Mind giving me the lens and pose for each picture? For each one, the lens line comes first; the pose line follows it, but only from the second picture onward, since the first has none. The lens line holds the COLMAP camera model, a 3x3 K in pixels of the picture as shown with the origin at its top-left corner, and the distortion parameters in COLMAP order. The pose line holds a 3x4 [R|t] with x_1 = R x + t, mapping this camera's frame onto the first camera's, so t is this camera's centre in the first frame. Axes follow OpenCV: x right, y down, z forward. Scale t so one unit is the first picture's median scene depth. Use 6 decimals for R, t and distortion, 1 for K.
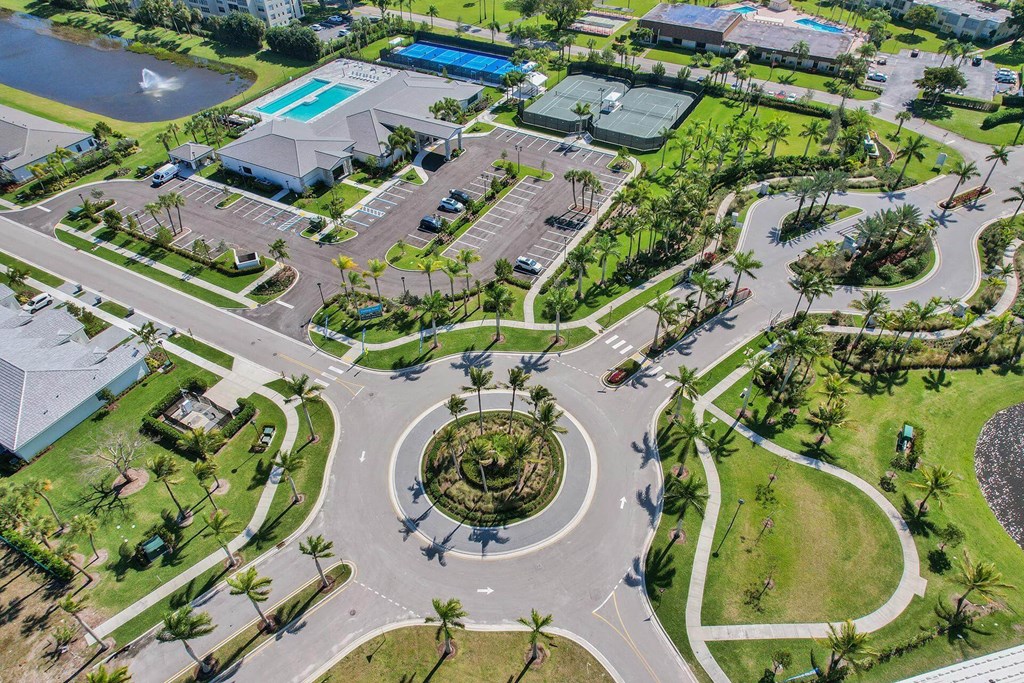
lens RADIAL K [[681.2, 0, 512.0], [0, 681.2, 341.5], [0, 0, 1]] dist [-0.067890, 0.079605]
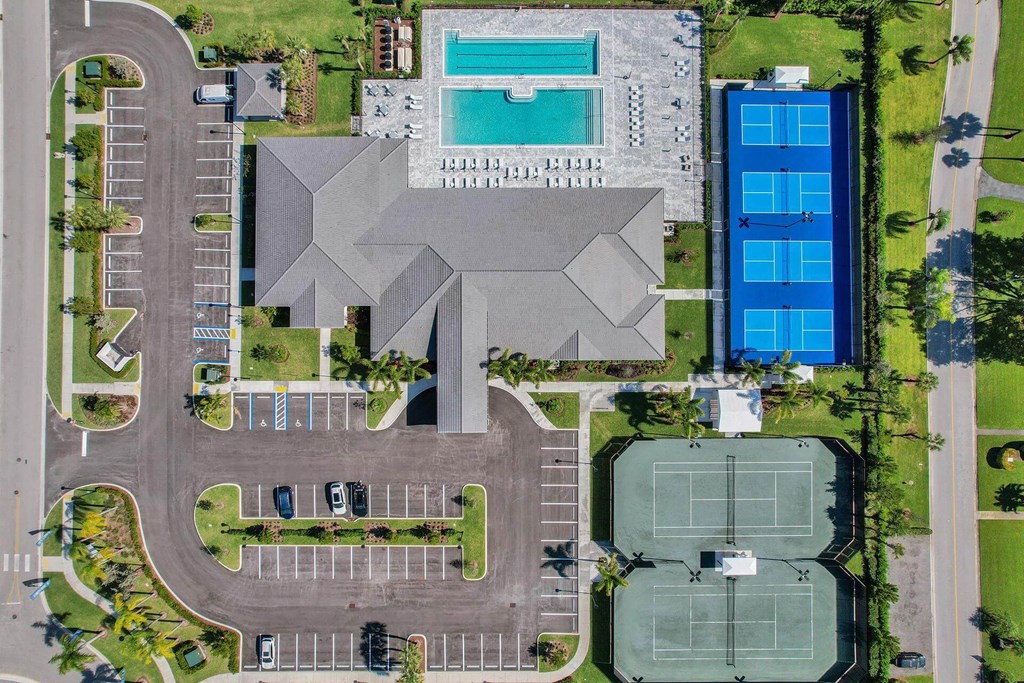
lens RADIAL K [[681.2, 0, 512.0], [0, 681.2, 341.5], [0, 0, 1]] dist [-0.067890, 0.079605]
pose [[0.489321, 0.872096, -0.003778, -0.129025], [-0.593297, 0.336060, 0.731479, -0.822176], [0.639190, -0.355687, 0.681853, 0.598541]]
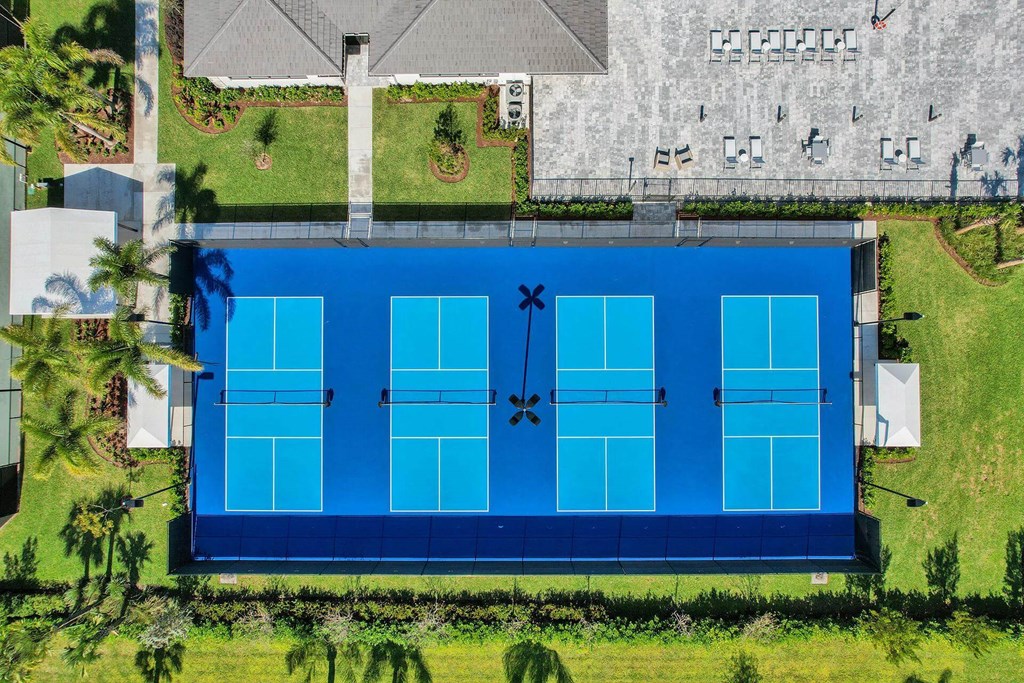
lens RADIAL K [[681.2, 0, 512.0], [0, 681.2, 341.5], [0, 0, 1]] dist [-0.067890, 0.079605]
pose [[-0.871575, 0.490262, 0.000108, -0.105429], [-0.319012, -0.567298, 0.759213, -0.727817], [0.372275, 0.661676, 0.650843, 1.075403]]
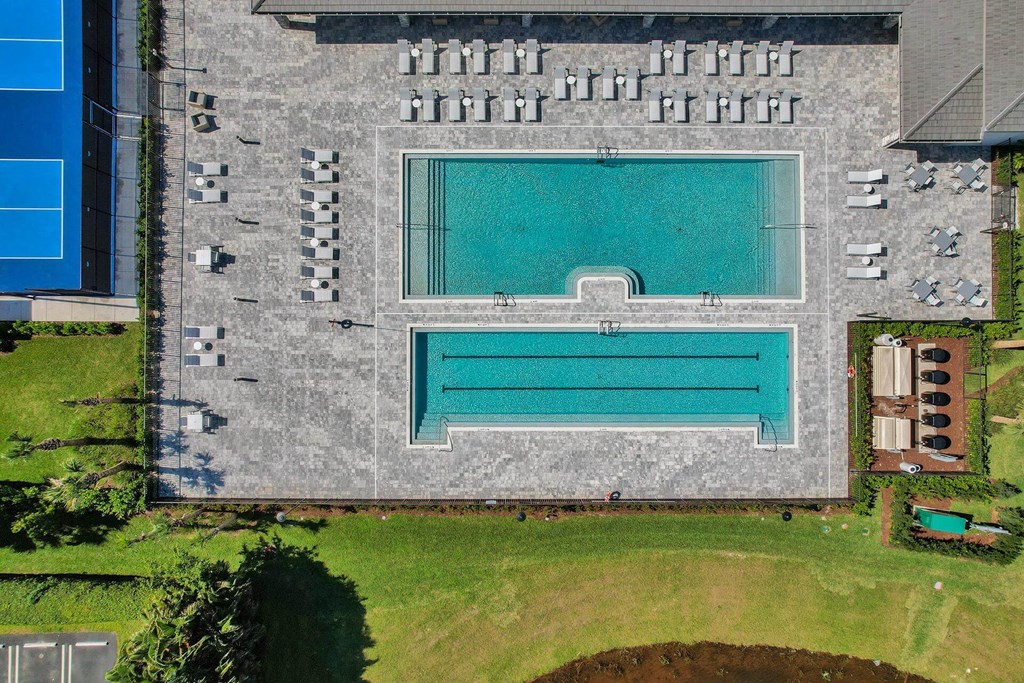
lens RADIAL K [[681.2, 0, 512.0], [0, 681.2, 341.5], [0, 0, 1]] dist [-0.067890, 0.079605]
pose [[-0.487474, -0.872735, 0.026520, -0.353534], [0.588336, -0.305875, 0.748533, -0.651095], [-0.645159, 0.380492, 0.662567, 1.005962]]
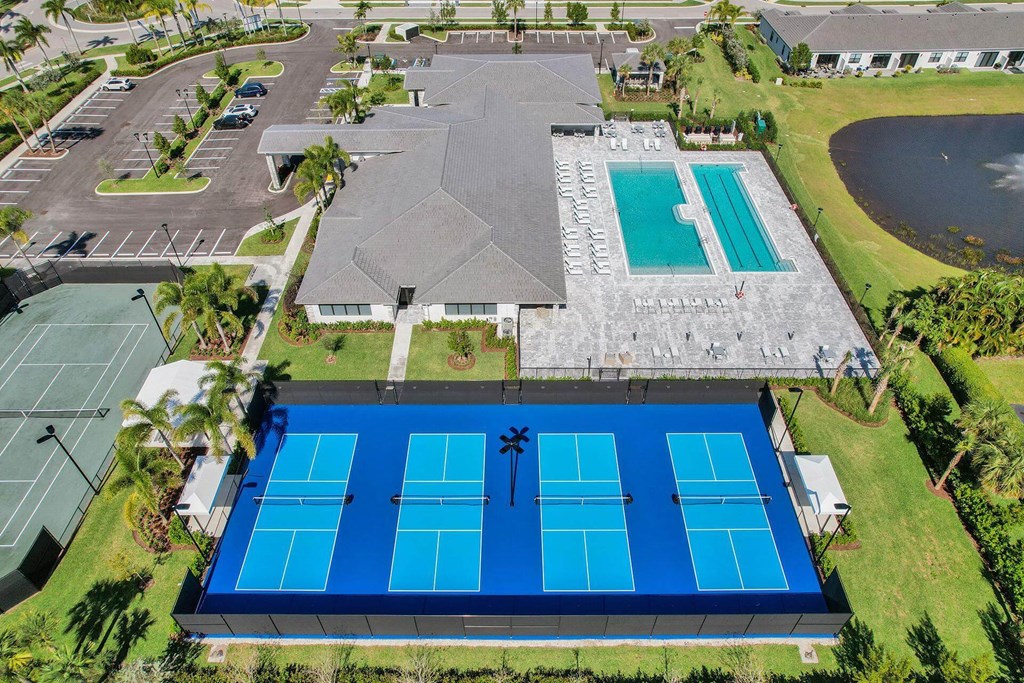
lens RADIAL K [[681.2, 0, 512.0], [0, 681.2, 341.5], [0, 0, 1]] dist [-0.067890, 0.079605]
pose [[-0.873403, 0.343114, -0.345602, -0.008976], [-0.315419, 0.142143, 0.938246, -0.854272], [0.371050, 0.928476, -0.015923, 1.208323]]
